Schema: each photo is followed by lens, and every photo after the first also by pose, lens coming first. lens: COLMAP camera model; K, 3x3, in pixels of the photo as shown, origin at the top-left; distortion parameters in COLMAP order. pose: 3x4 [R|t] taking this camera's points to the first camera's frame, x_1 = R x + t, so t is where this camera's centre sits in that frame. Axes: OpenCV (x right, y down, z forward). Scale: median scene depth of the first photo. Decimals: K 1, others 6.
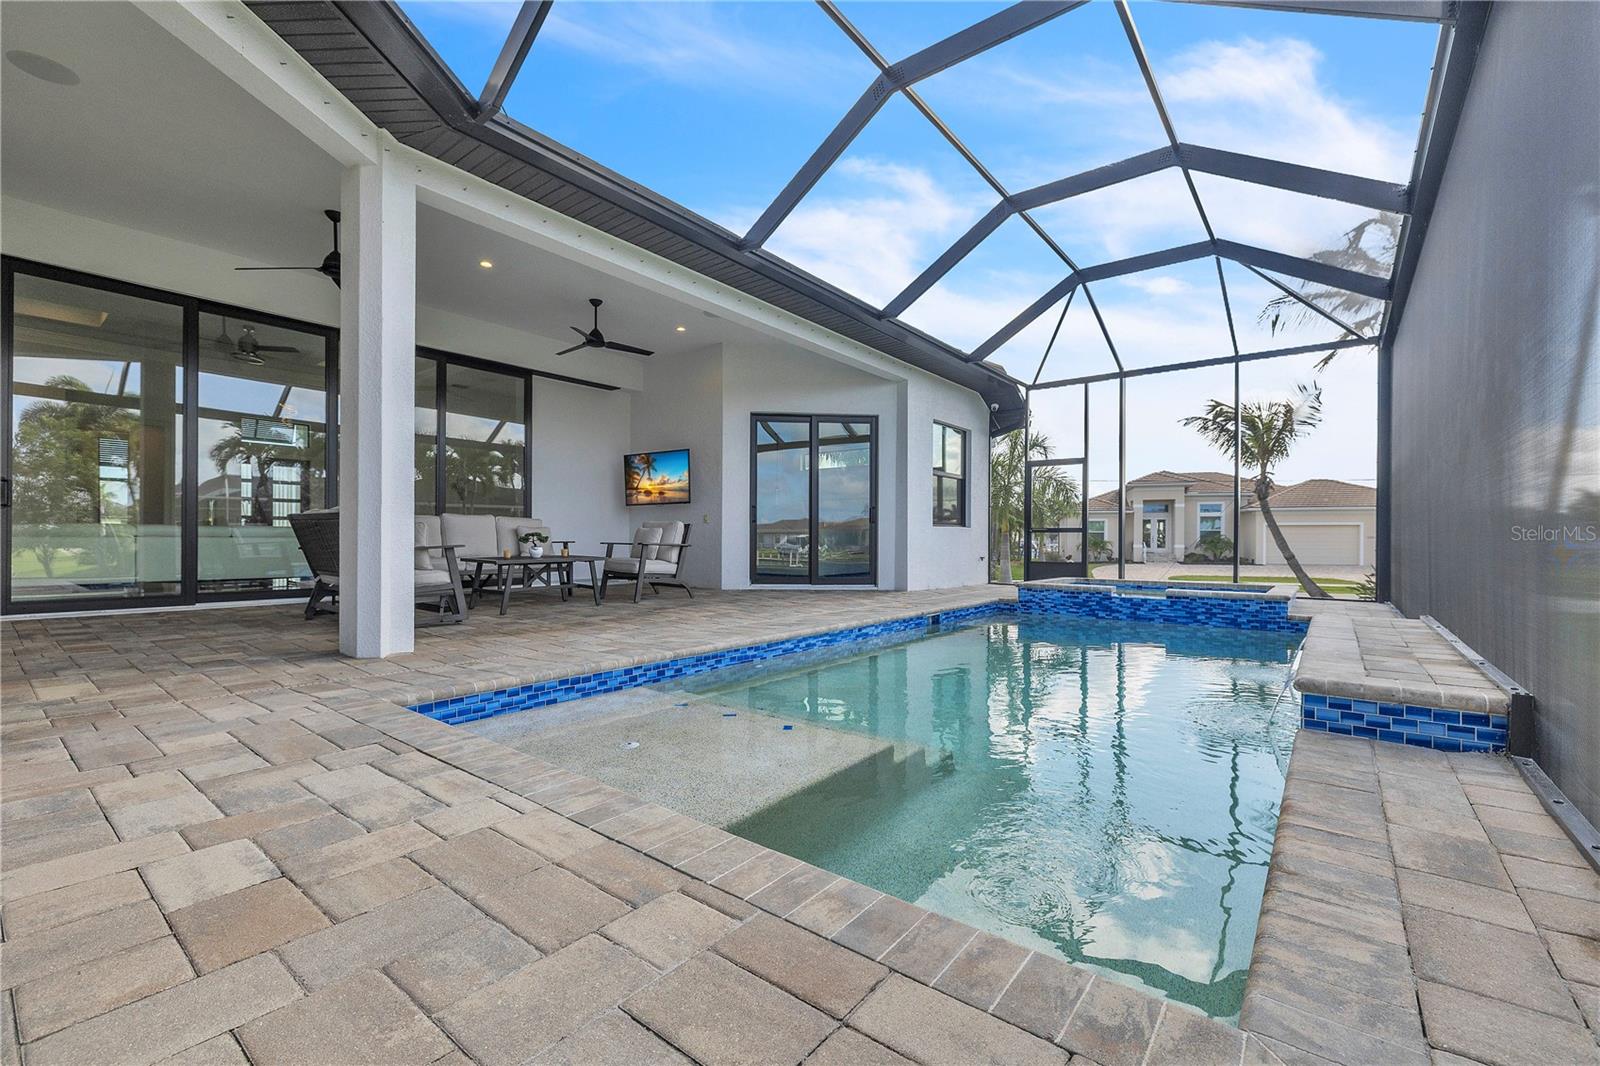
lens RADIAL K [[688.2, 0, 807.3], [0, 688.2, 531.3], [0, 0, 1]] dist [-0.005664, 0.000139]
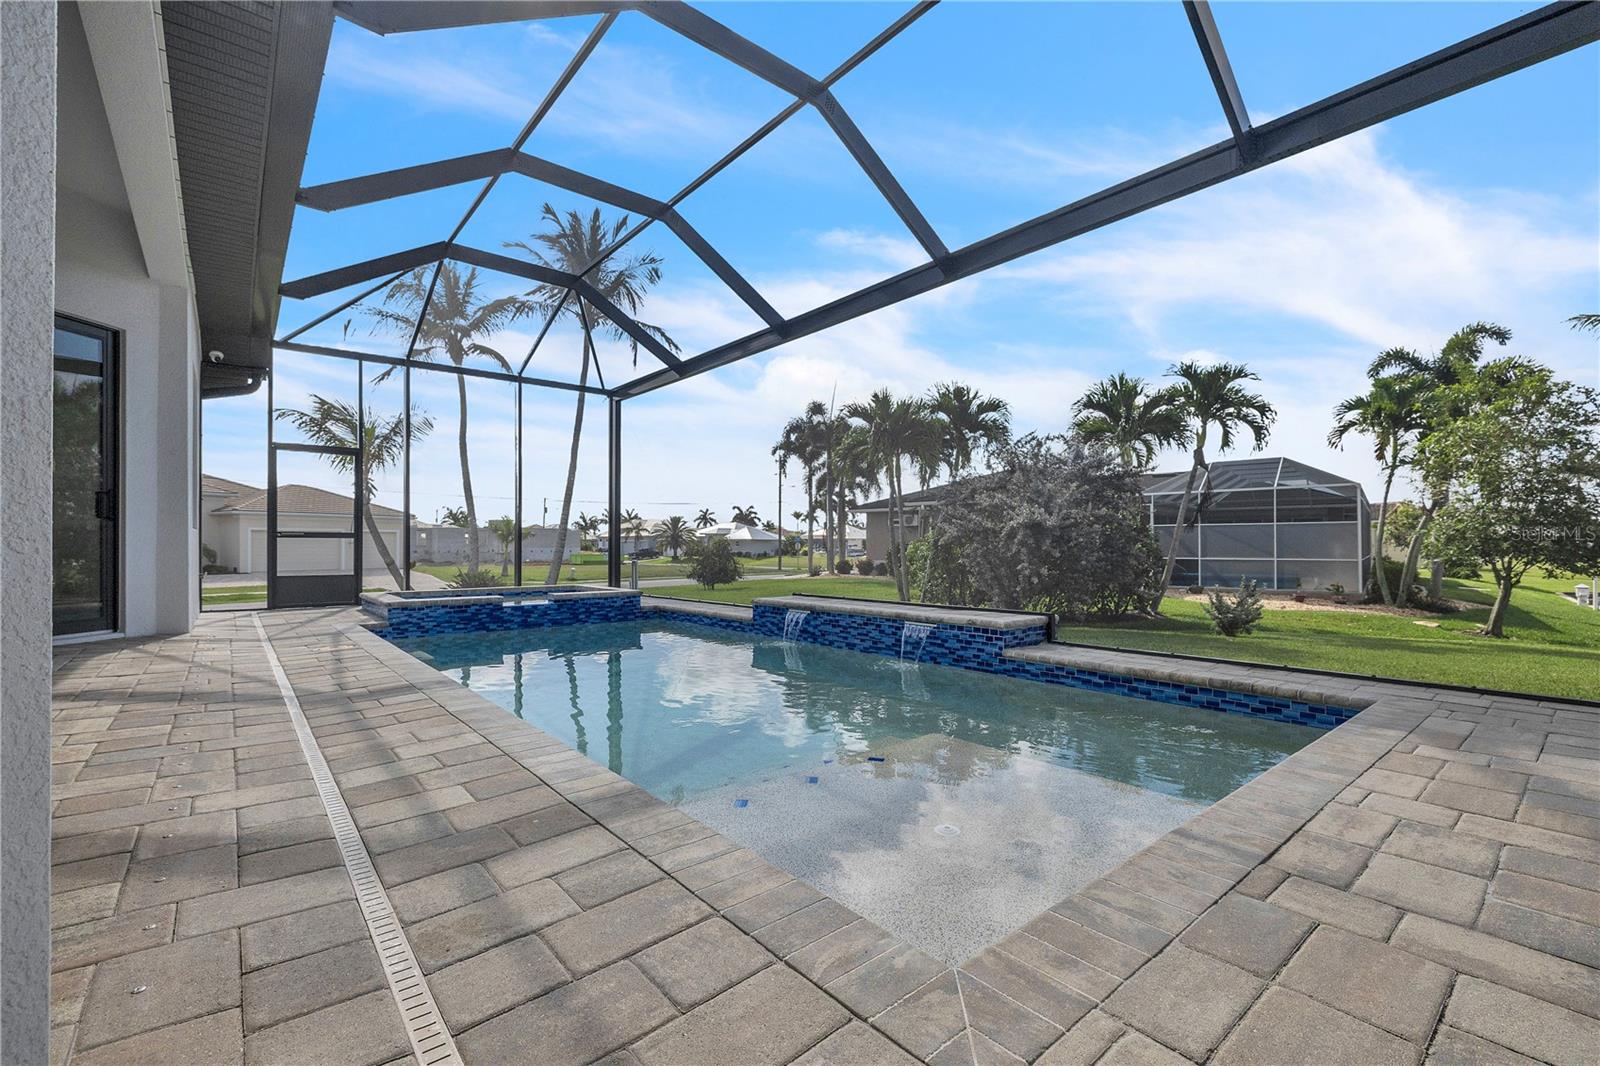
lens RADIAL K [[688.2, 0, 807.3], [0, 688.2, 531.3], [0, 0, 1]] dist [-0.005664, 0.000139]
pose [[0.204568, 0.013993, 0.978752, -0.417030], [-0.006585, 0.999895, -0.012919, 0.000609], [-0.978830, -0.003803, 0.204638, 0.408904]]
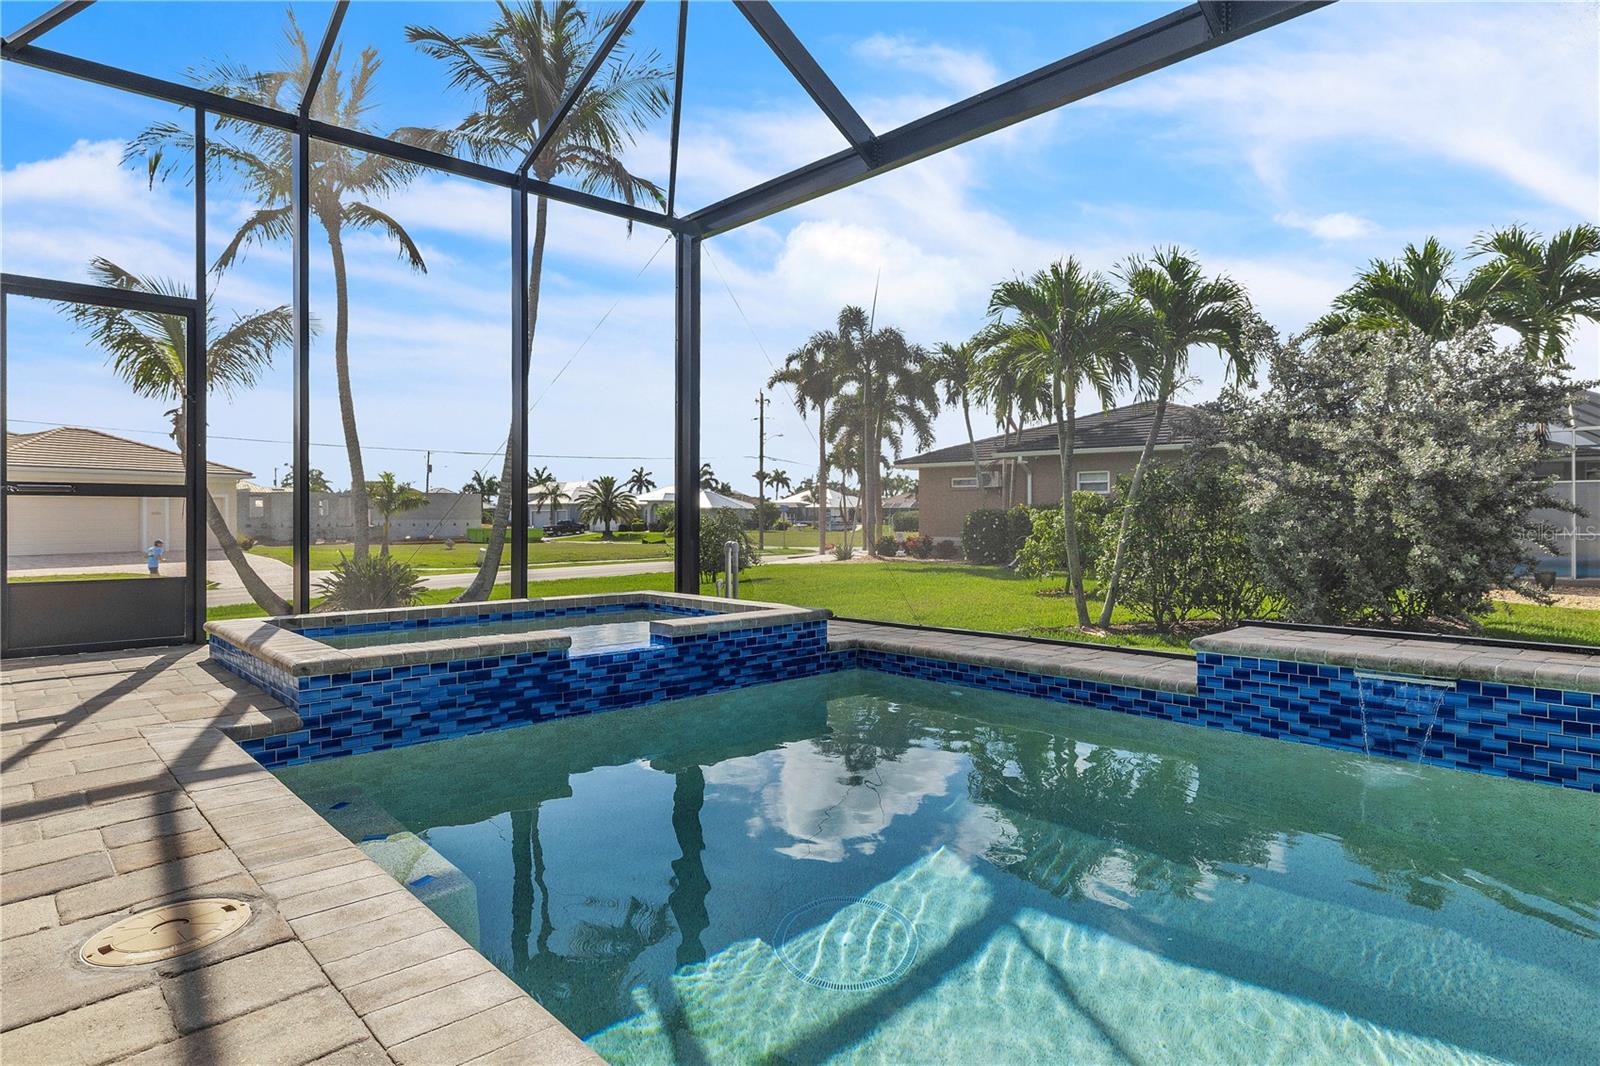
lens RADIAL K [[893.5, 0, 806.8], [0, 893.5, 498.8], [0, 0, 1]] dist [-0.001797, -0.000176]
pose [[0.160152, 0.013256, 0.987003, -0.040365], [-0.005693, 0.999906, -0.012505, 0.009877], [-0.987076, -0.003616, 0.160212, 0.814039]]
